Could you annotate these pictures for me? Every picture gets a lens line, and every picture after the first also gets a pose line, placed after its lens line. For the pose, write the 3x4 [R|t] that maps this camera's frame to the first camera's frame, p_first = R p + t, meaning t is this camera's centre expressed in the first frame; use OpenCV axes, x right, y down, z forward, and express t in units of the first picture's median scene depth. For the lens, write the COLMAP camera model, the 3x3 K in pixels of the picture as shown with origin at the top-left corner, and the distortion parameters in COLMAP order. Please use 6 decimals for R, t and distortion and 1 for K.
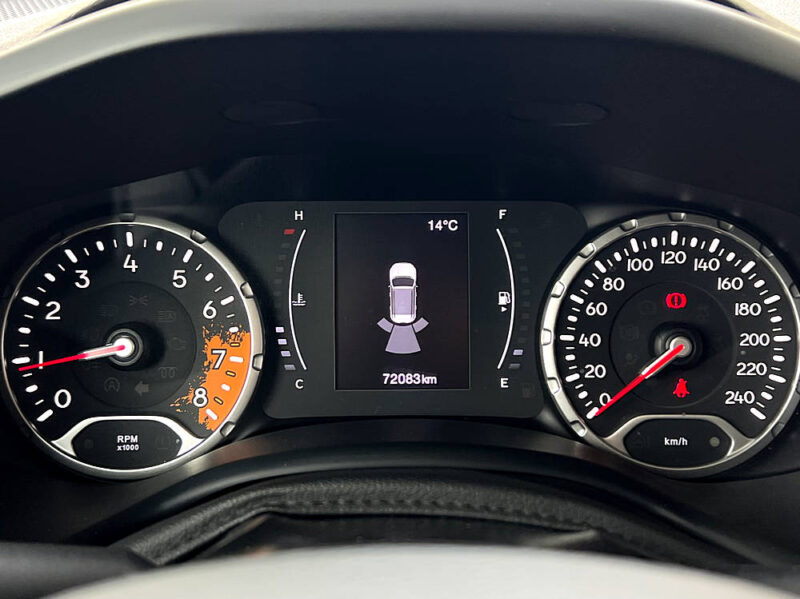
lens RADIAL K [[967.2, 0, 382.0], [0, 967.2, 265.4], [0, 0, 1]] dist [0.079917, 0.000000]
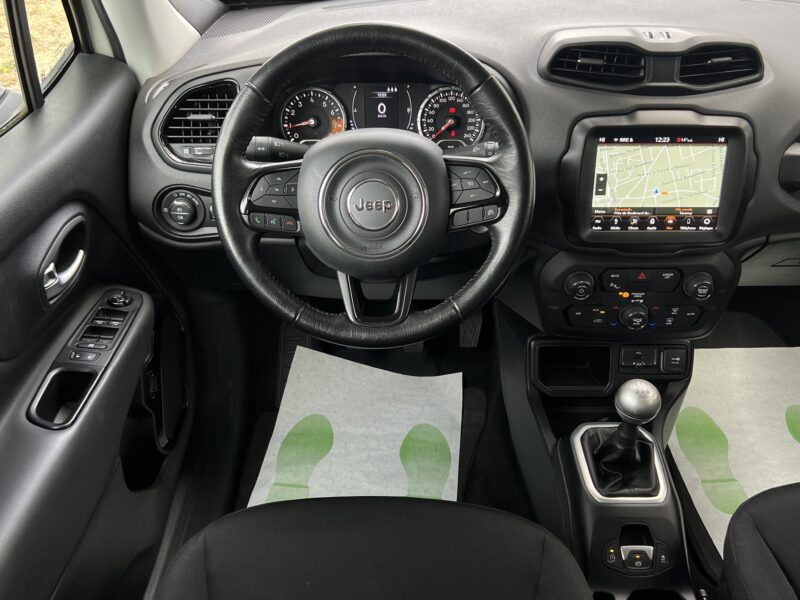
lens RADIAL K [[753.0, 0, 404.1], [0, 753.0, 304.2], [0, 0, 1]] dist [0.051796, 0.000000]
pose [[0.999904, 0.001926, -0.013735, 0.153967], [0.001303, 0.972885, 0.231287, 0.093135], [0.013808, -0.231282, 0.972789, -2.134262]]
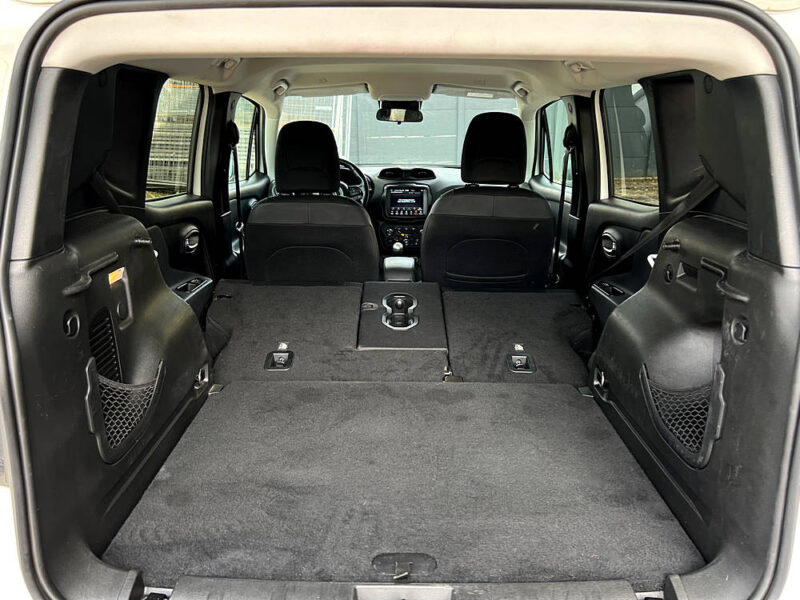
lens RADIAL K [[620.4, 0, 398.0], [0, 620.4, 297.8], [0, 0, 1]] dist [-0.026730, 0.004301]
pose [[0.999991, 0.001759, 0.003981, 0.846417], [-0.001270, 0.992816, -0.119644, 2.521833], [-0.004163, 0.119637, 0.992809, -7.368059]]
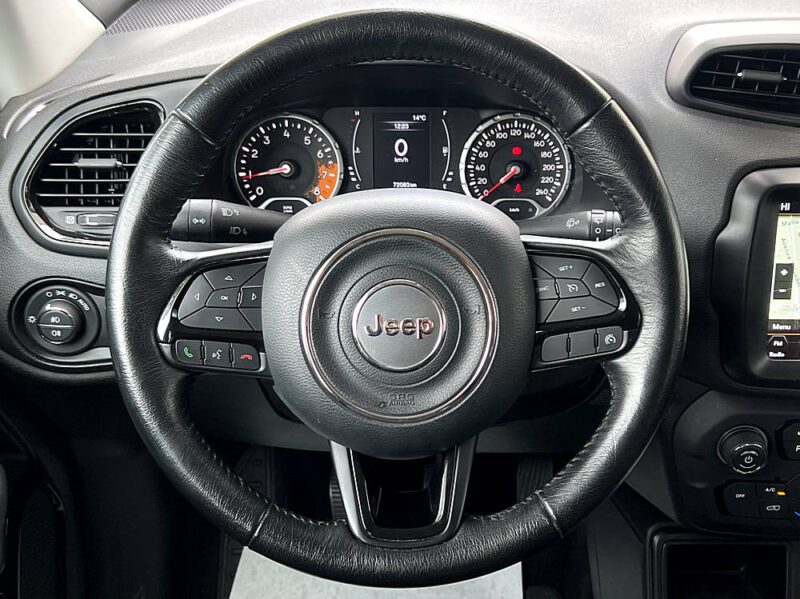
lens RADIAL K [[1041.8, 0, 424.1], [0, 1041.8, 298.8], [0, 0, 1]] dist [0.071485, 0.000000]
pose [[0.999966, 0.003411, 0.007531, 0.058638], [-0.004432, 0.990146, 0.139969, 0.038344], [-0.006980, -0.139997, 0.990127, -1.577571]]
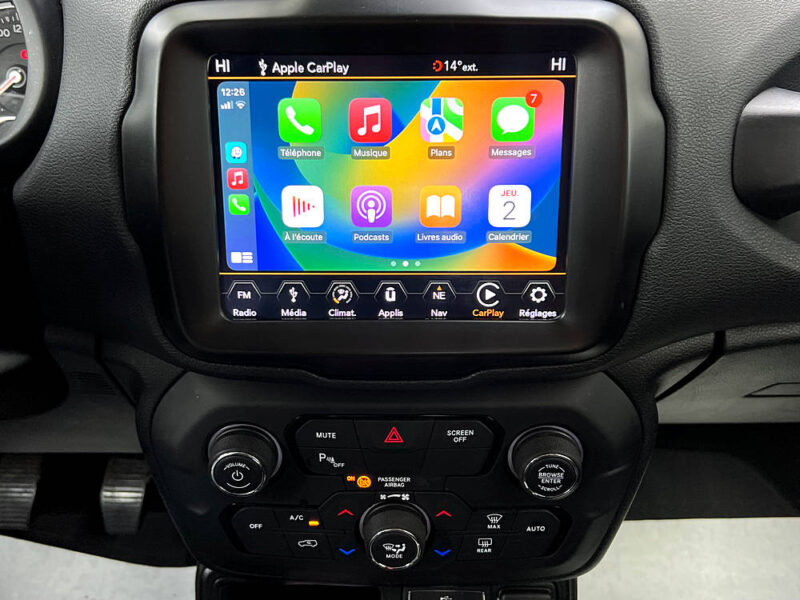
lens RADIAL K [[765.1, 0, 387.5], [0, 765.1, 304.4], [0, 0, 1]] dist [0.056464, 0.000000]
pose [[0.999193, -0.002292, -0.040110, 1.026441], [0.007388, 0.991829, 0.127364, 0.314493], [0.039491, -0.127558, 0.991045, -0.439255]]
